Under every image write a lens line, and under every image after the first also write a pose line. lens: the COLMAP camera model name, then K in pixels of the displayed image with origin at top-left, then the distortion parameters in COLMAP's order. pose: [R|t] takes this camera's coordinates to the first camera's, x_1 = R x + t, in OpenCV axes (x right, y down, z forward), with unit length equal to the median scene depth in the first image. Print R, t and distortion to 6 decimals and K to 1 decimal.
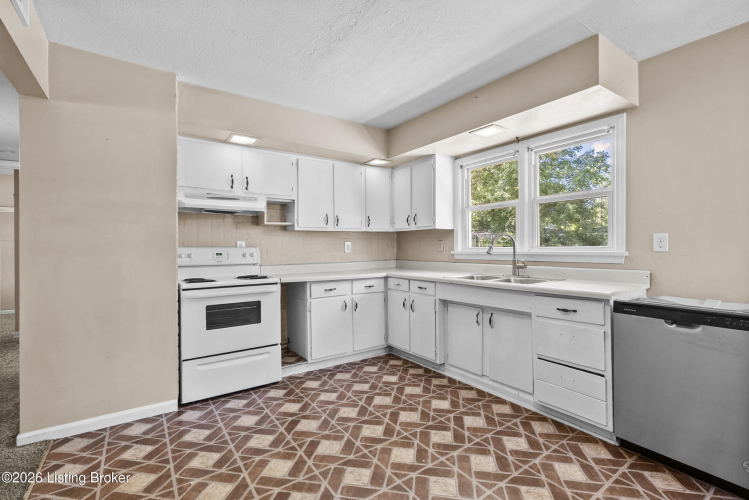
lens RADIAL K [[341.2, 0, 376.3], [0, 341.2, 250.9], [0, 0, 1]] dist [-0.001005, 0.000371]
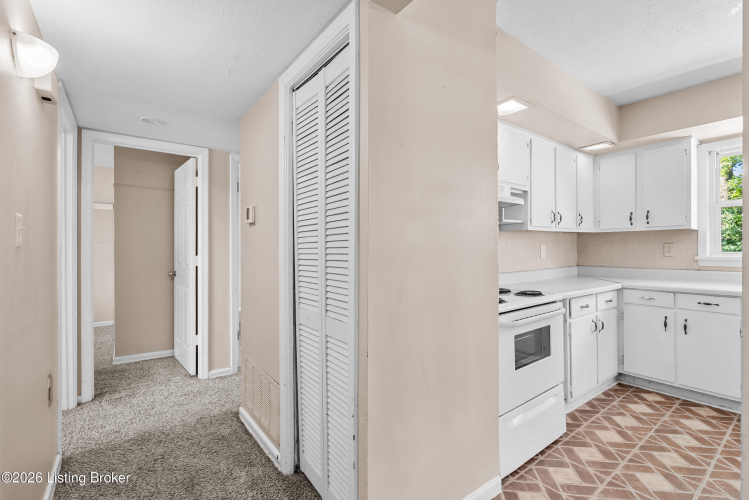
lens RADIAL K [[342.4, 0, 377.1], [0, 342.4, 248.3], [0, 0, 1]] dist [-0.001810, 0.000014]
pose [[0.999061, 0.001544, 0.043293, -0.661497], [-0.000804, 0.999854, -0.017095, -0.004626], [-0.043313, 0.017044, 0.998916, 0.249036]]
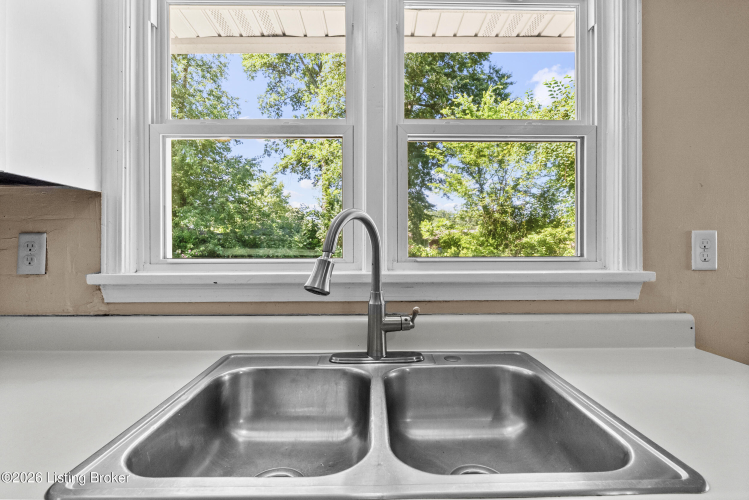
lens RADIAL K [[342.4, 0, 377.1], [0, 342.4, 248.3], [0, 0, 1]] dist [-0.001810, 0.000014]
pose [[0.562194, 0.005425, 0.826988, 0.147828], [0.006063, 0.999925, -0.010682, -0.017346], [-0.826983, 0.011019, 0.562118, 0.775513]]
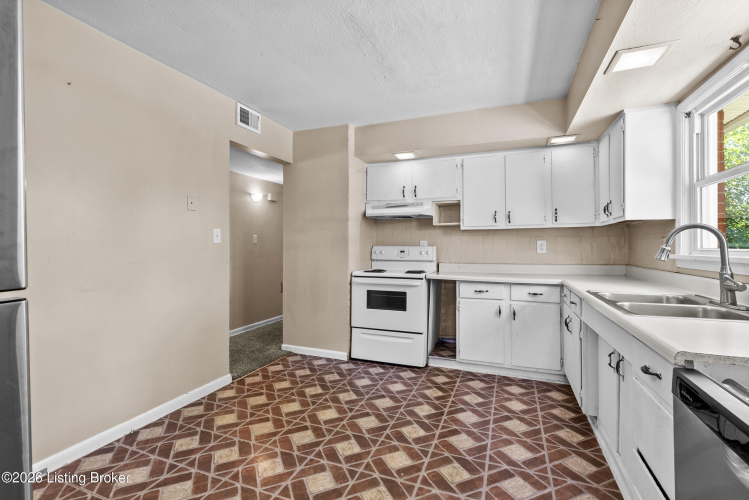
lens RADIAL K [[342.4, 0, 377.1], [0, 342.4, 248.3], [0, 0, 1]] dist [-0.001810, 0.000014]
pose [[0.547289, 0.010789, -0.836874, 0.517355], [-0.014182, 0.999893, 0.003617, -0.005754], [0.836824, 0.009889, 0.547383, 0.245844]]
